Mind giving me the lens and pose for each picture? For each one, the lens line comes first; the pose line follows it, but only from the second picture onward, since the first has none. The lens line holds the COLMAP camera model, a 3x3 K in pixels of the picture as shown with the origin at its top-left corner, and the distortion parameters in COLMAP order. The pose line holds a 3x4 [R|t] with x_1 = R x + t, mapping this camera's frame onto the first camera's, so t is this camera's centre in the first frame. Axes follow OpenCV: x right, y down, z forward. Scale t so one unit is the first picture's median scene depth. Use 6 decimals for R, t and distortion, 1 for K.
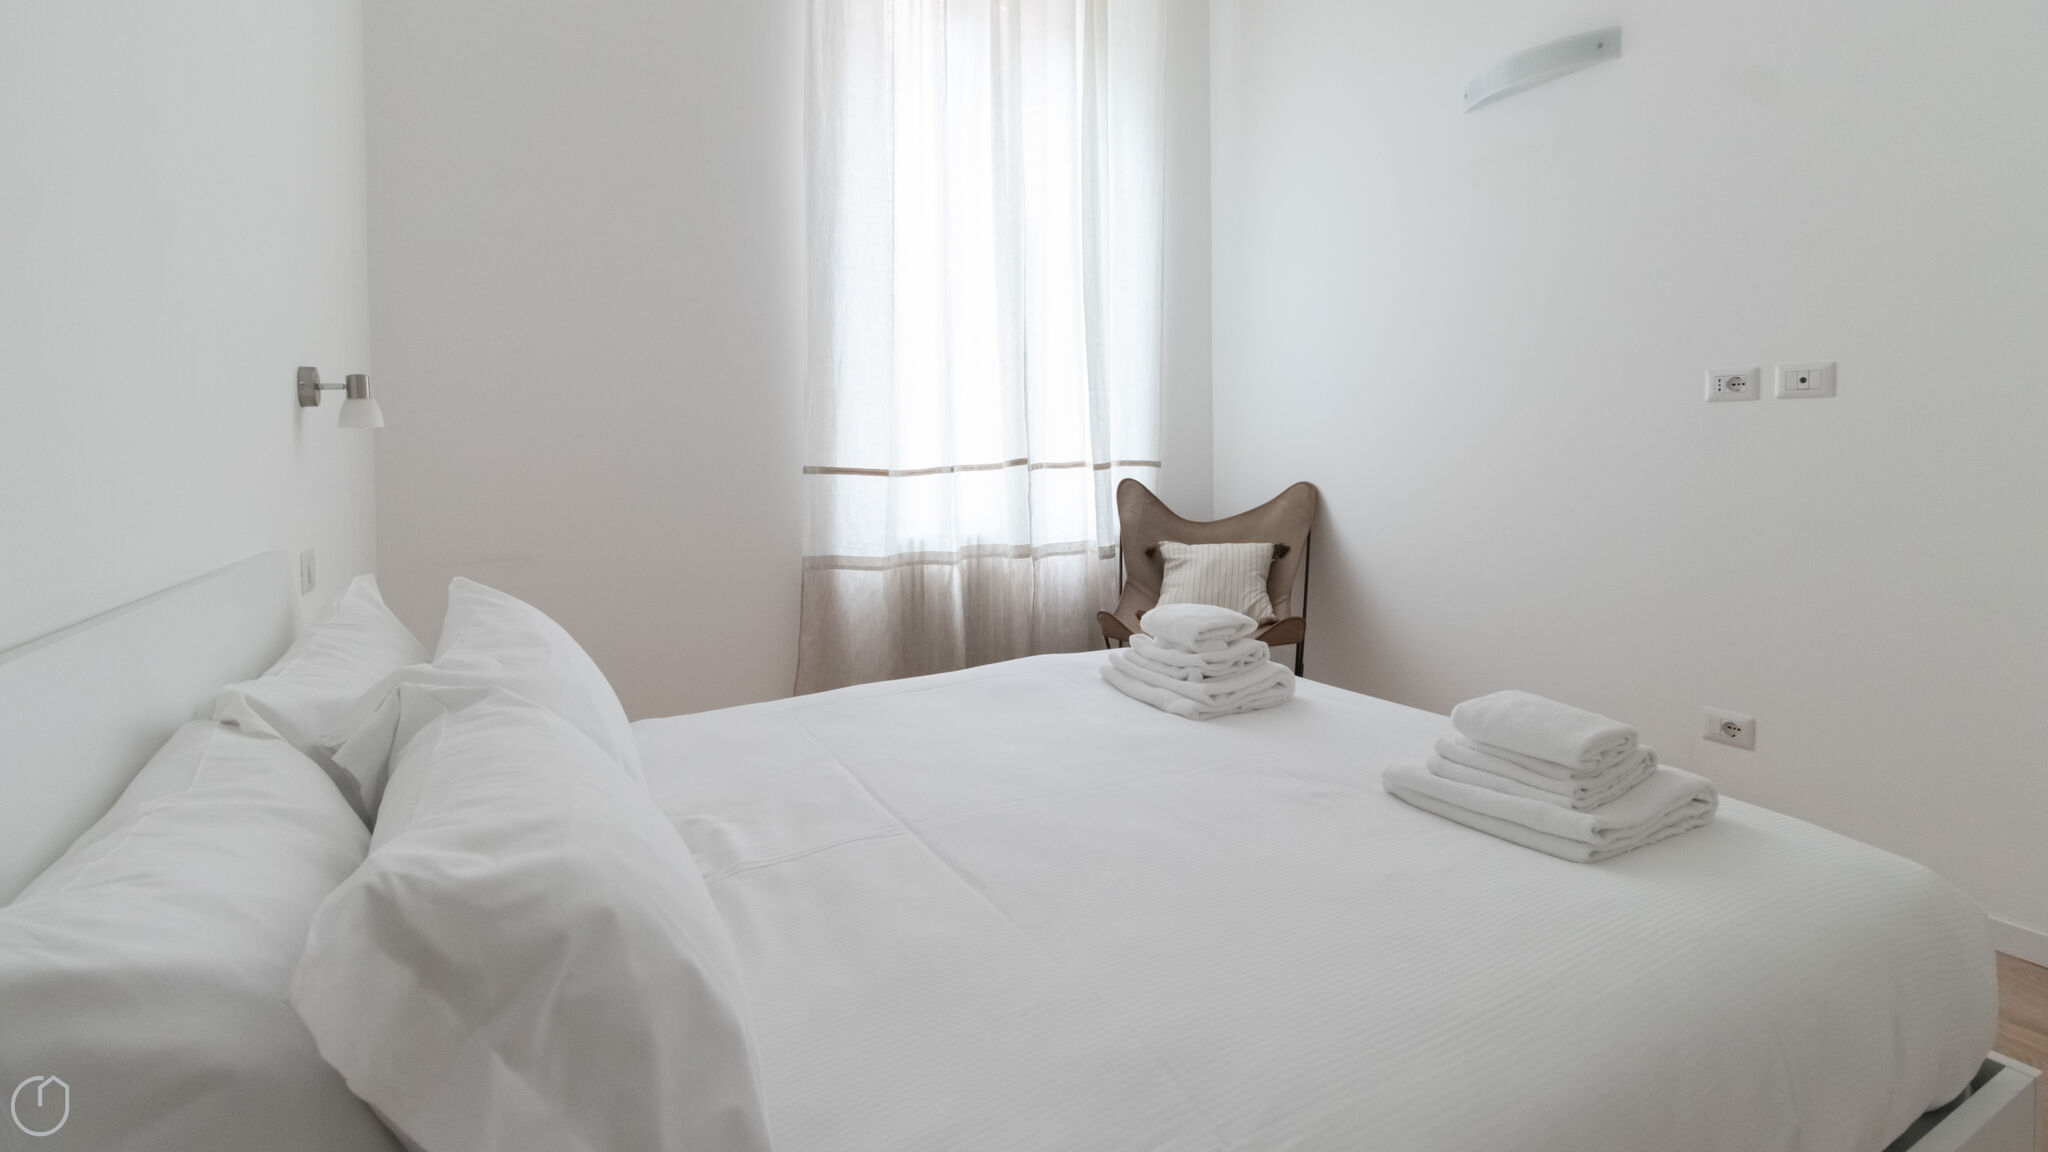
lens RADIAL K [[961.6, 0, 1020.5], [0, 961.6, 508.3], [0, 0, 1]] dist [0.002495, 0.000115]
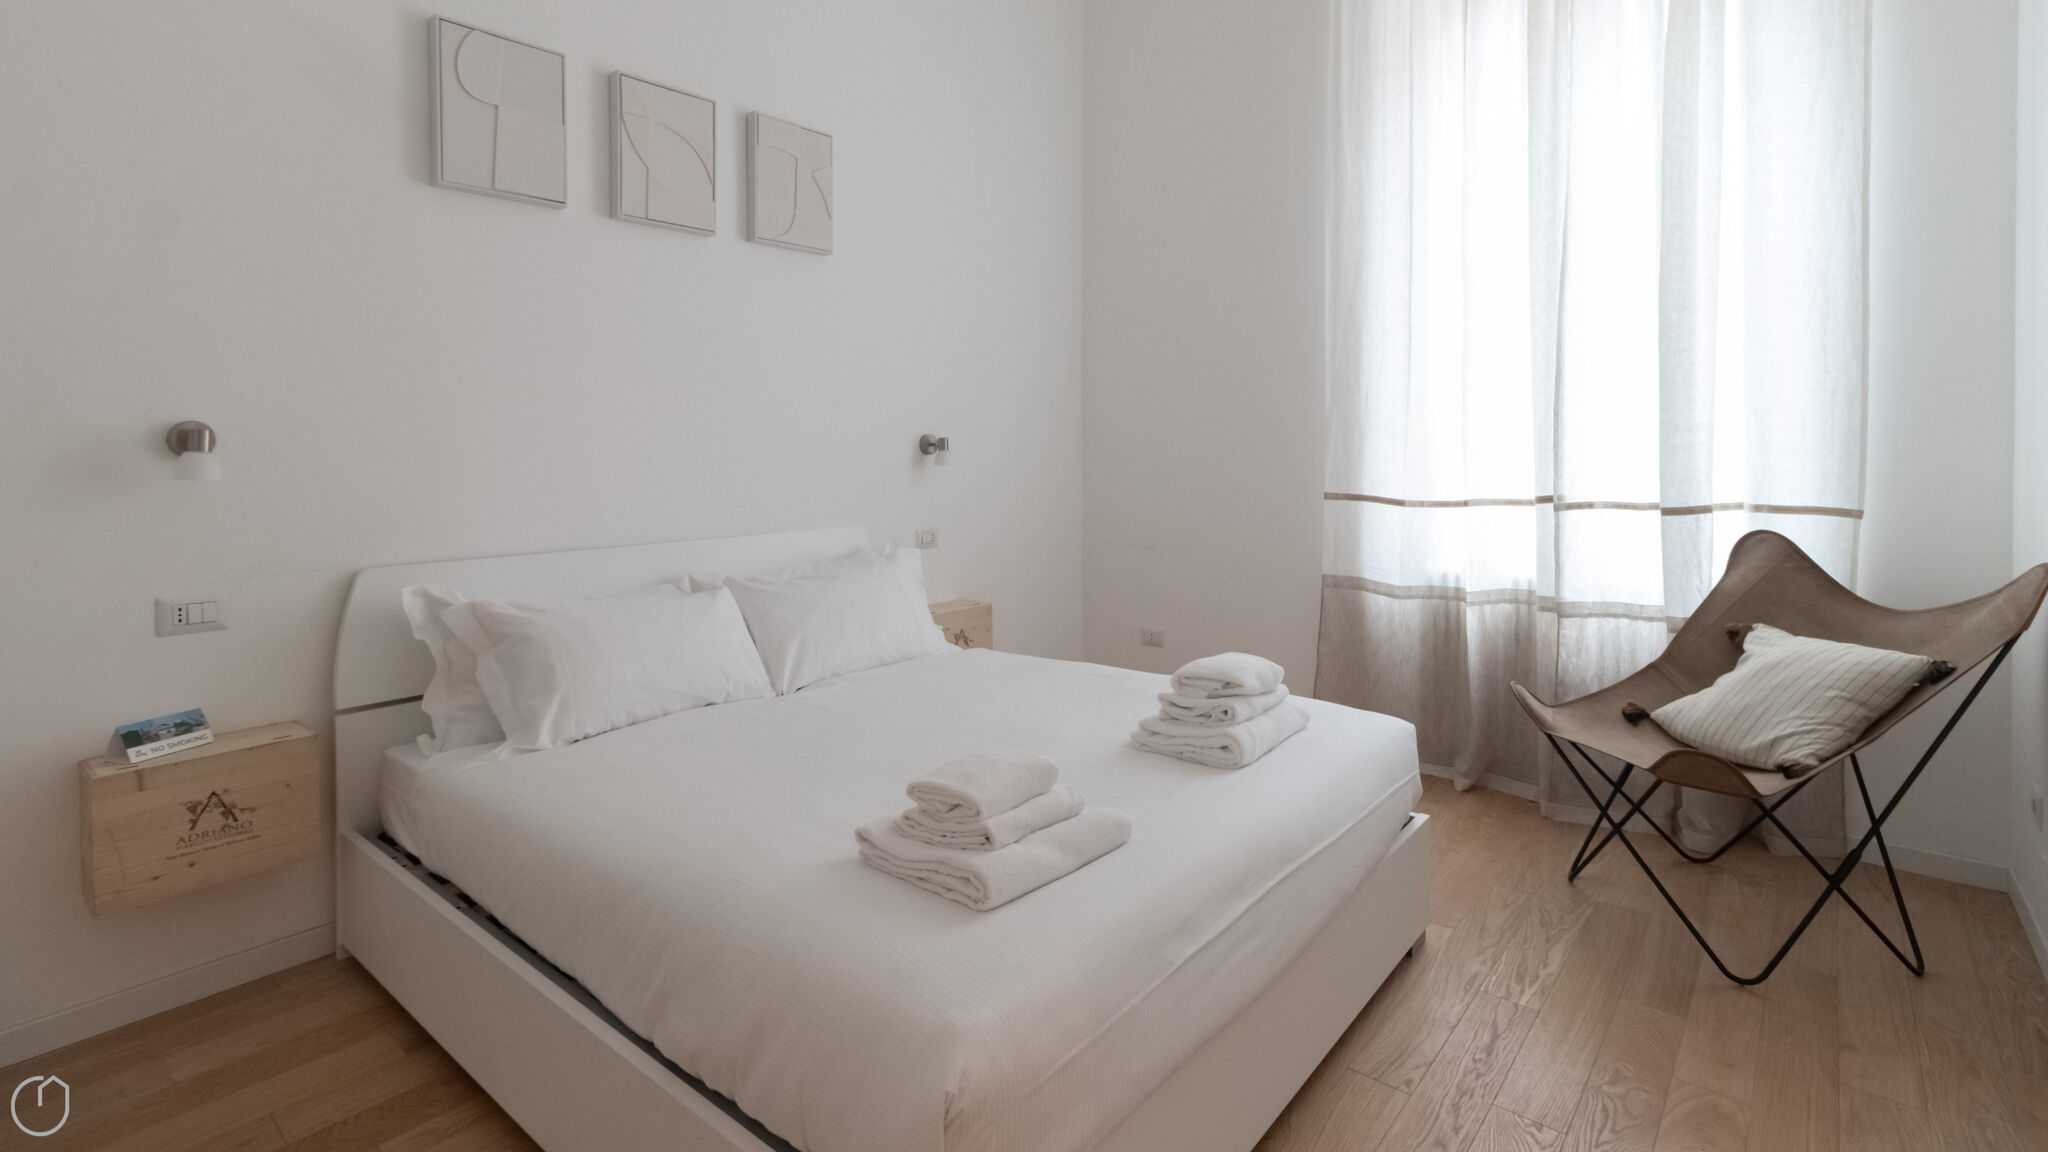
lens RADIAL K [[961.6, 0, 1020.5], [0, 961.6, 508.3], [0, 0, 1]] dist [0.002495, 0.000115]
pose [[0.368431, 0.067505, -0.927201, 0.638599], [-0.056410, 0.997146, 0.050183, -0.058442], [0.927942, 0.033815, 0.371187, 0.251848]]
